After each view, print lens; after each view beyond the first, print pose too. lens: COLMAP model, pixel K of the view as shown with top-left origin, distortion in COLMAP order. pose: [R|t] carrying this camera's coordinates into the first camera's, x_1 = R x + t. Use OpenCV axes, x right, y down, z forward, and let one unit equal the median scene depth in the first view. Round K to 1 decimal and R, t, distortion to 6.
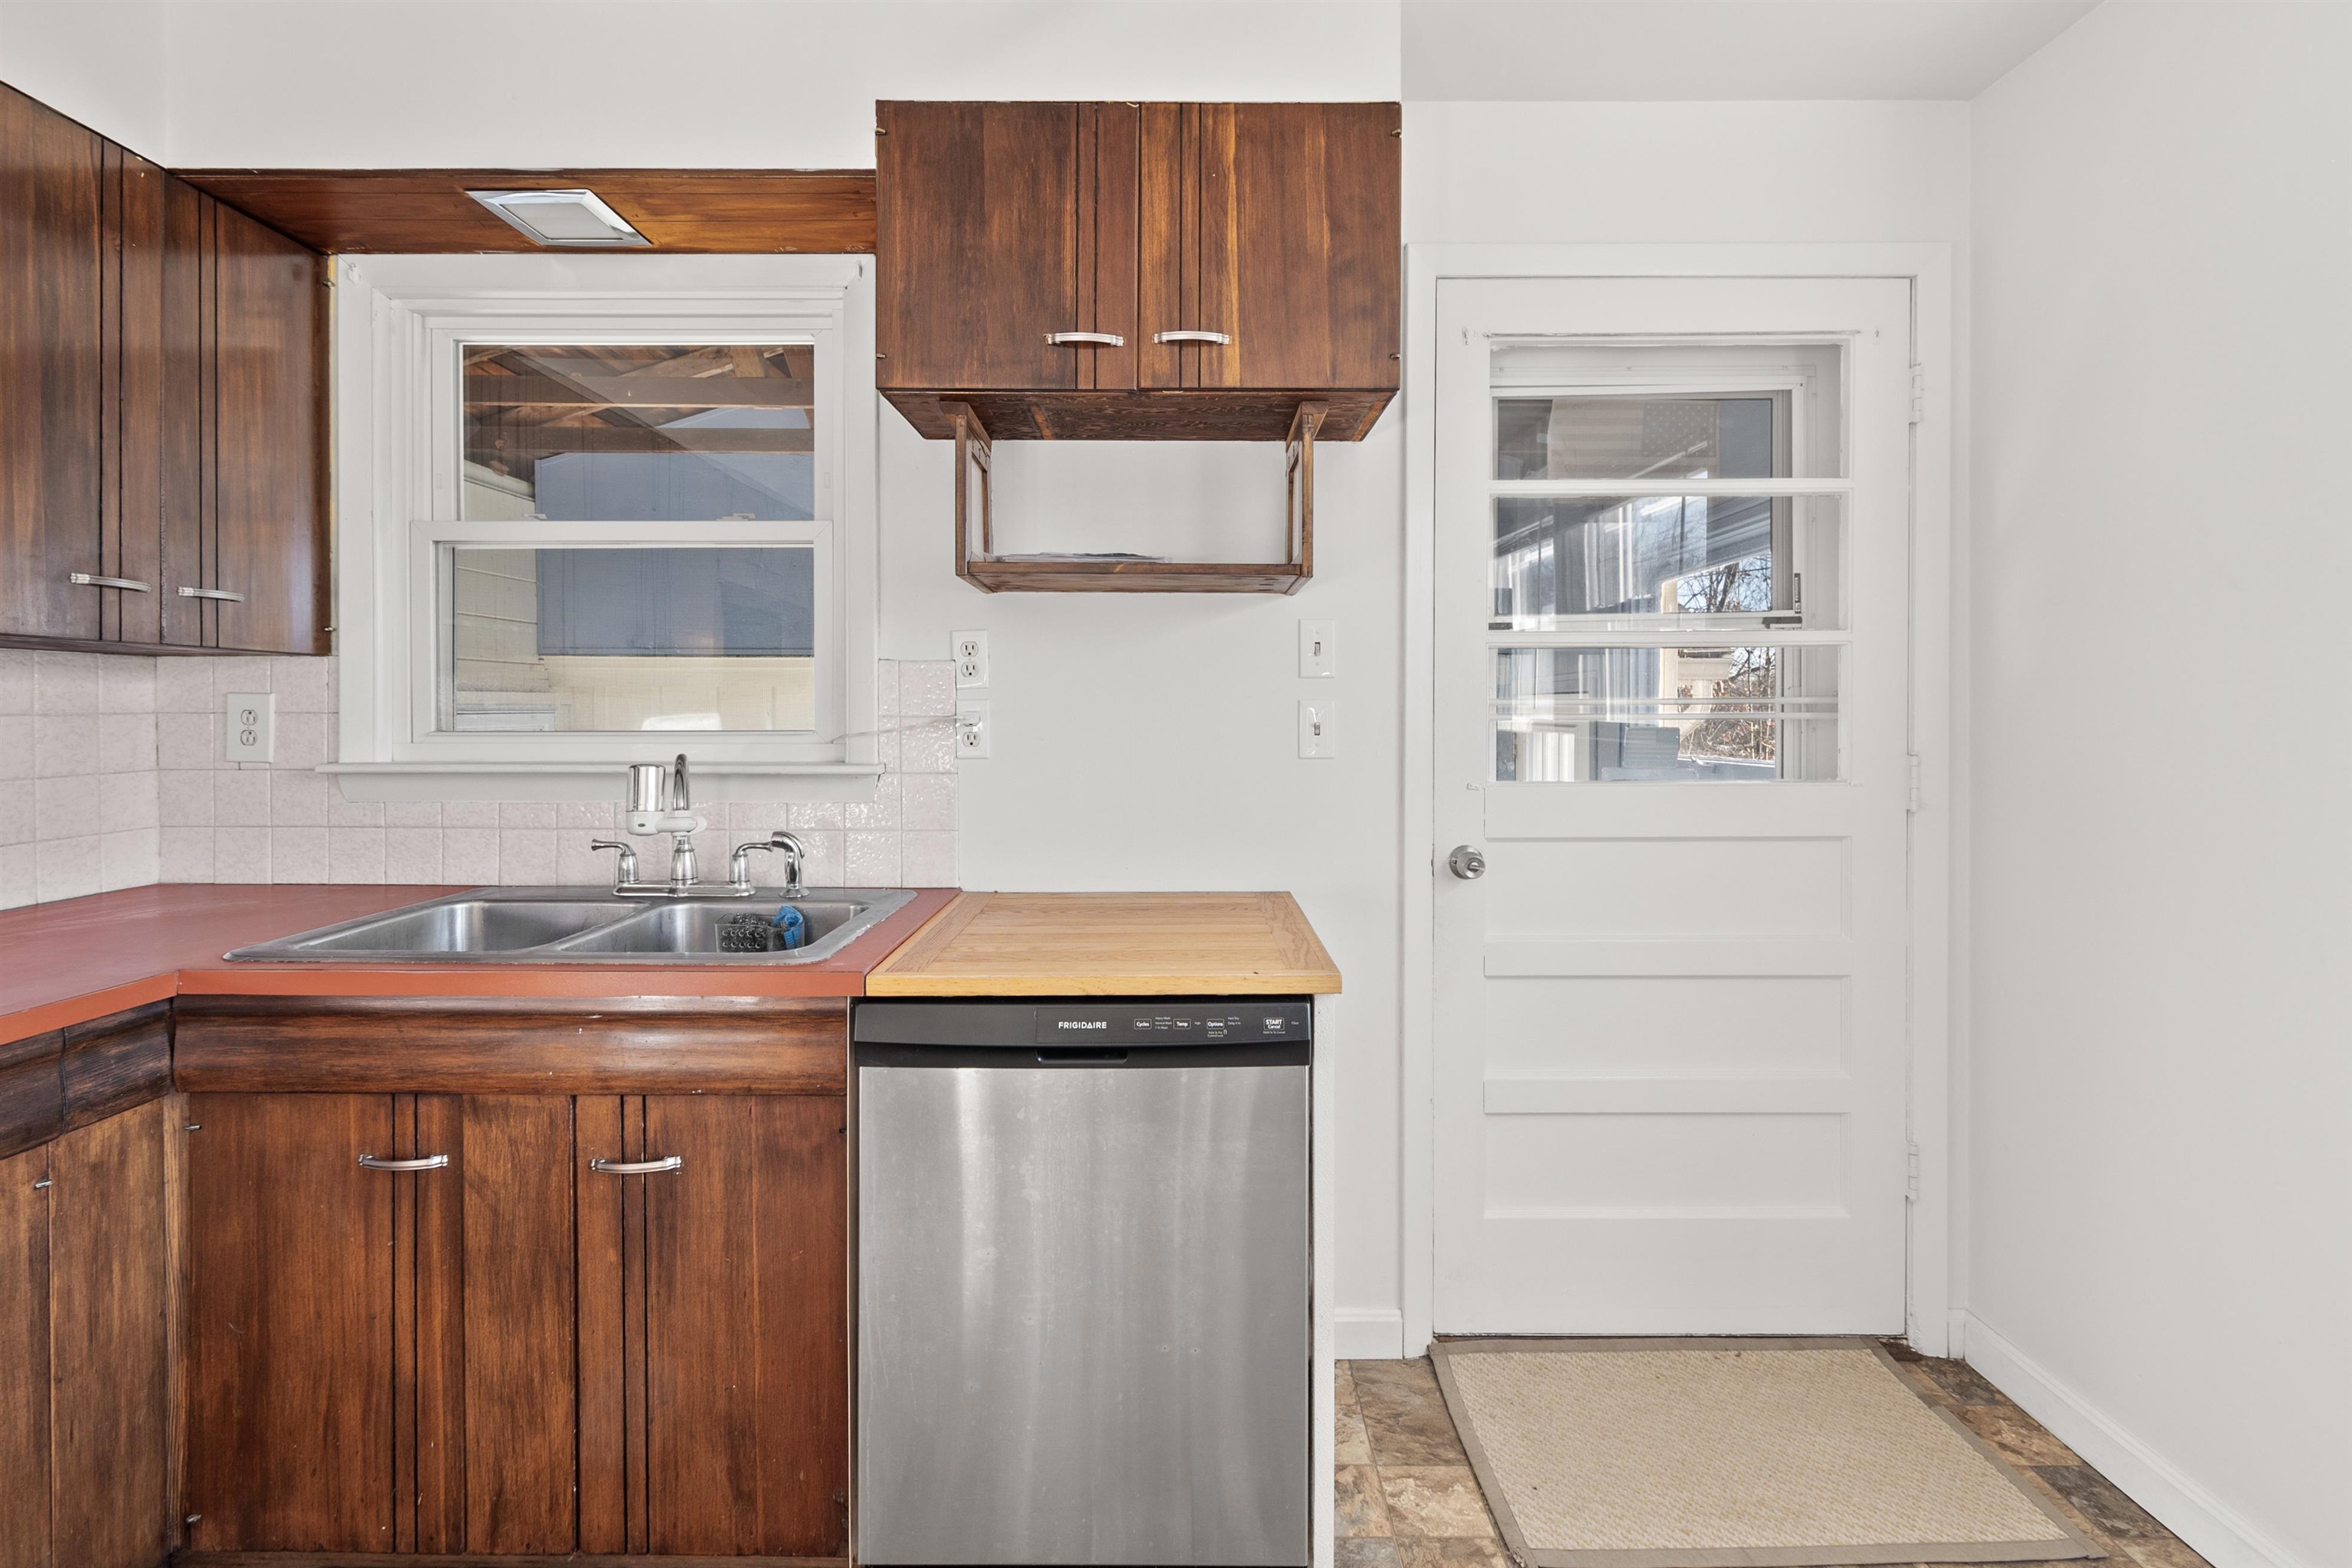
lens RADIAL K [[1063.8, 0, 1176.8], [0, 1063.8, 712.8], [0, 0, 1]] dist [0.009493, -0.003704]
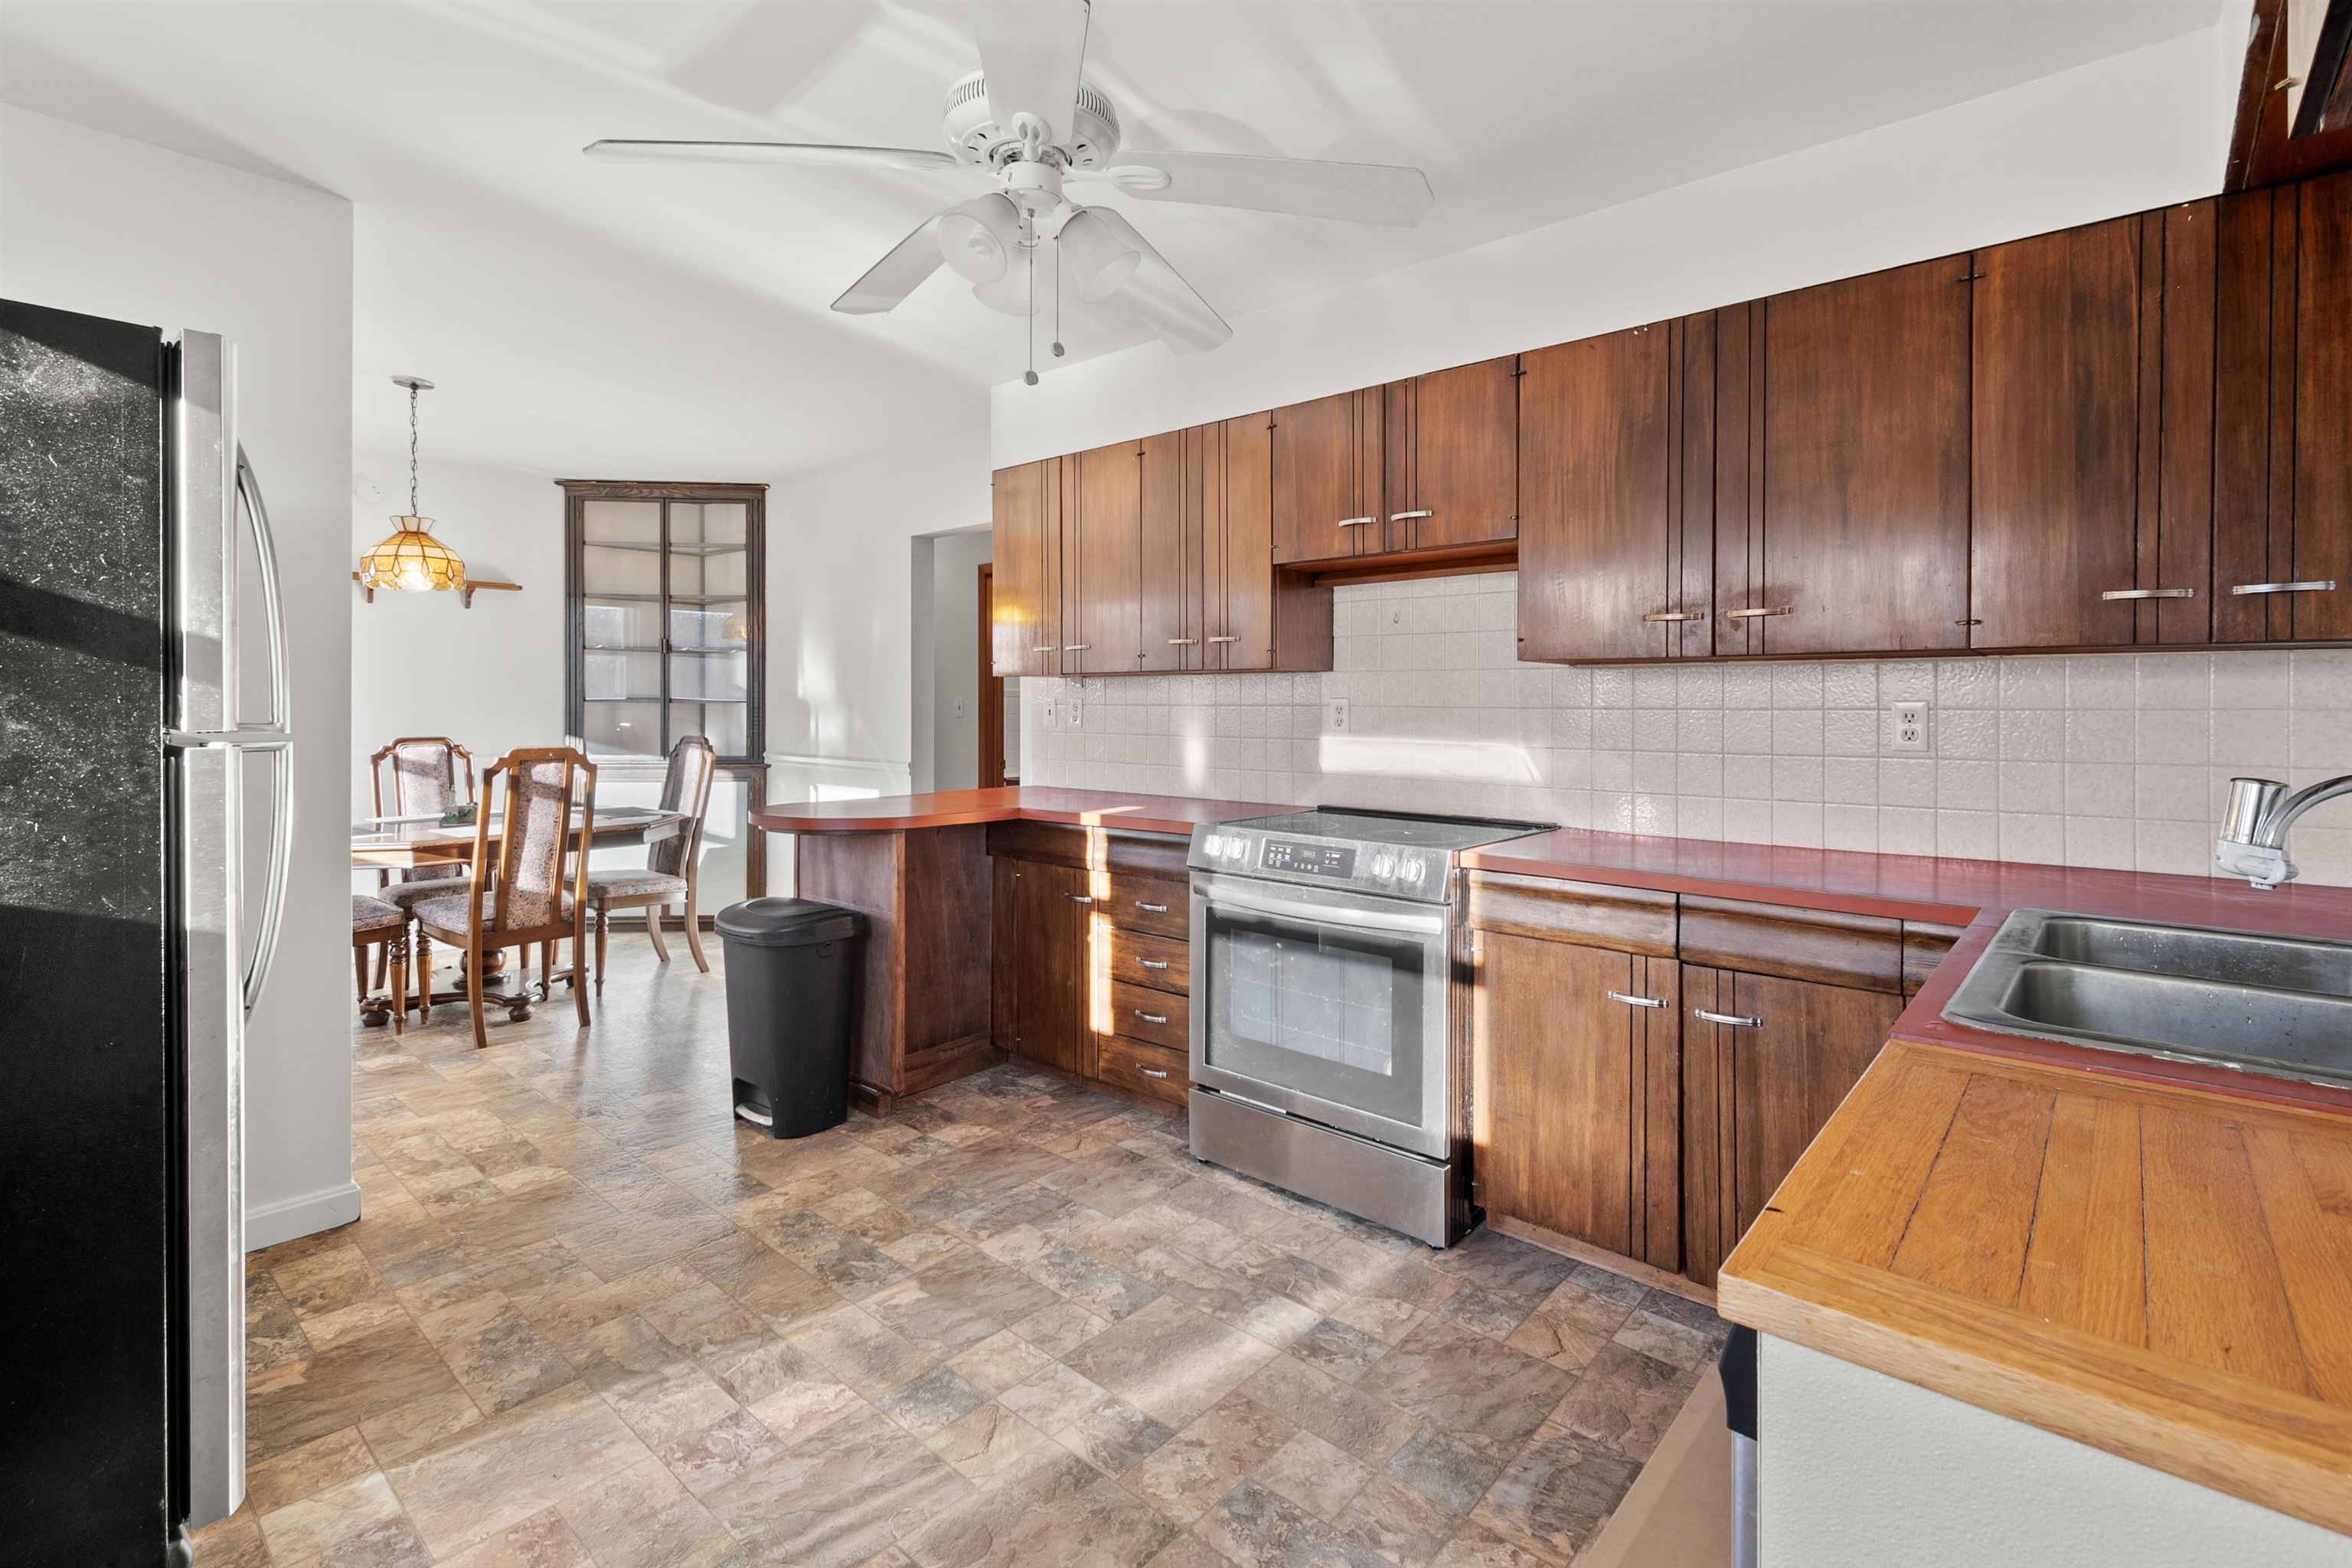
lens RADIAL K [[1063.8, 0, 1160.6], [0, 1063.8, 712.0], [0, 0, 1]] dist [0.009493, -0.003704]
pose [[-0.665704, 0.003026, -0.746210, 0.542457], [-0.008374, 0.999899, 0.011526, 0.002131], [0.746169, 0.013922, -0.665611, 0.914795]]
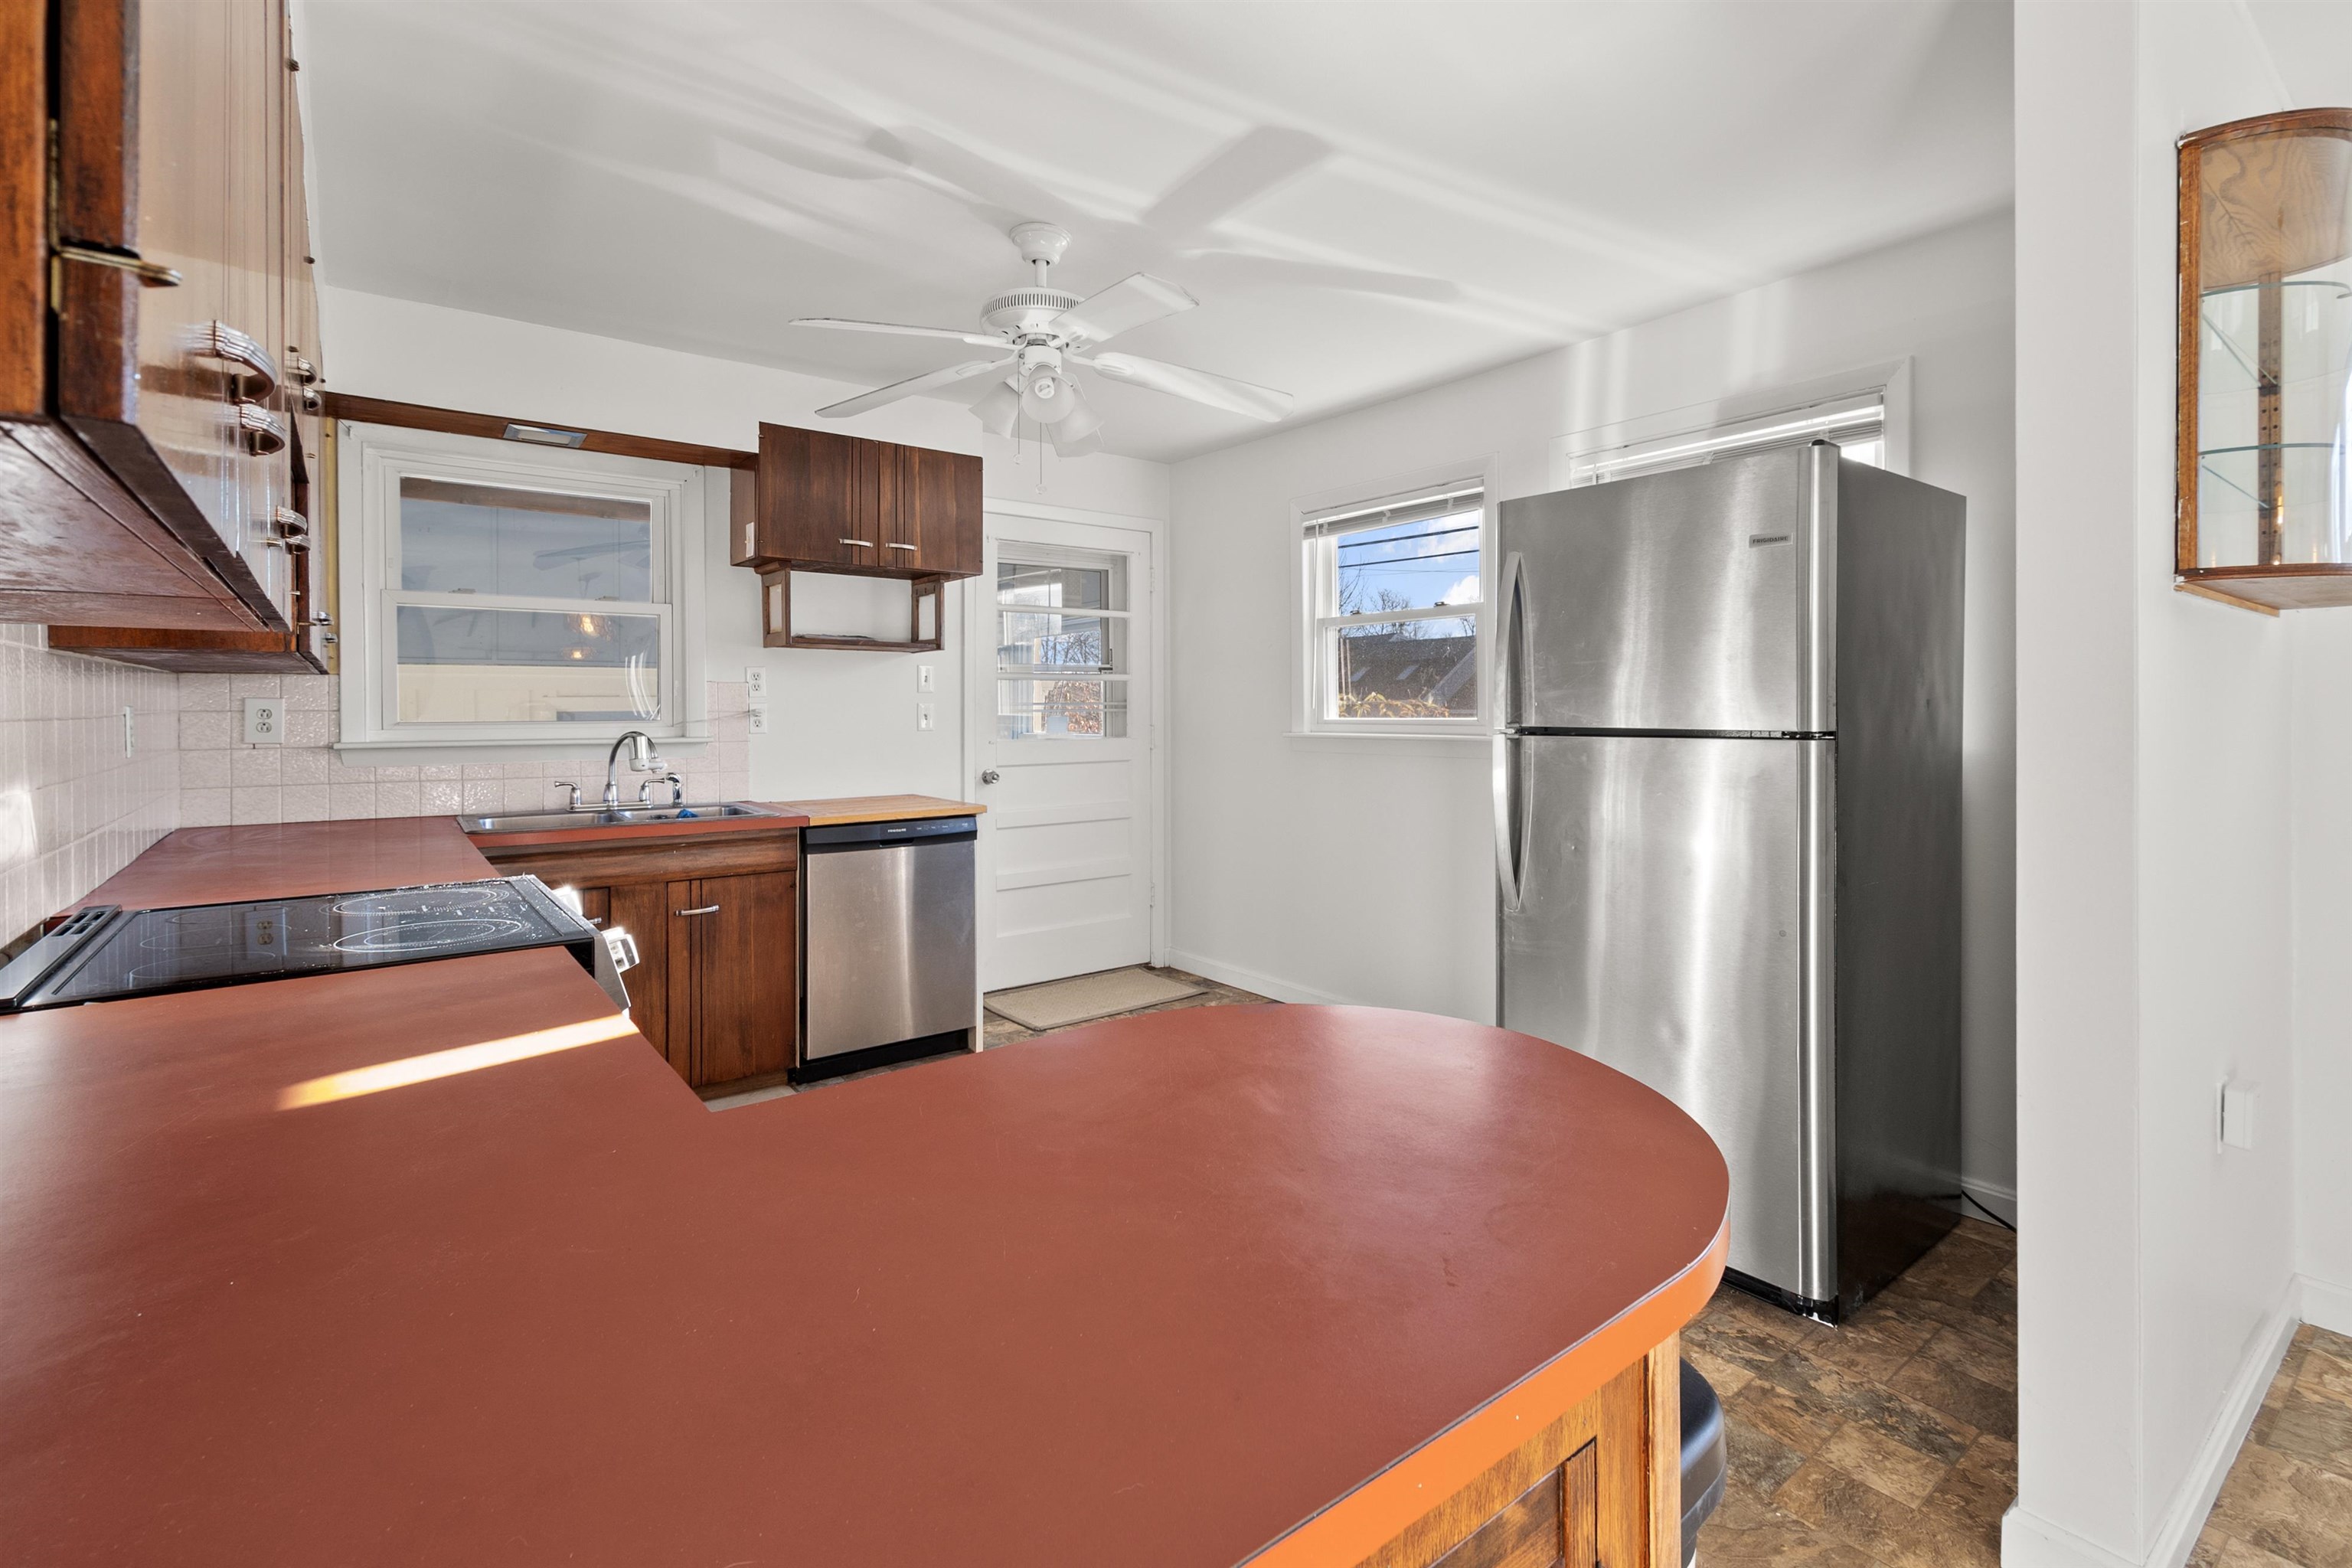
lens RADIAL K [[1063.8, 0, 1189.5], [0, 1063.8, 716.2], [0, 0, 1]] dist [0.009493, -0.003704]
pose [[0.787197, -0.006275, 0.616670, -0.915265], [0.004539, 0.999980, 0.004381, 0.008093], [-0.616685, -0.000649, 0.787210, -1.194128]]
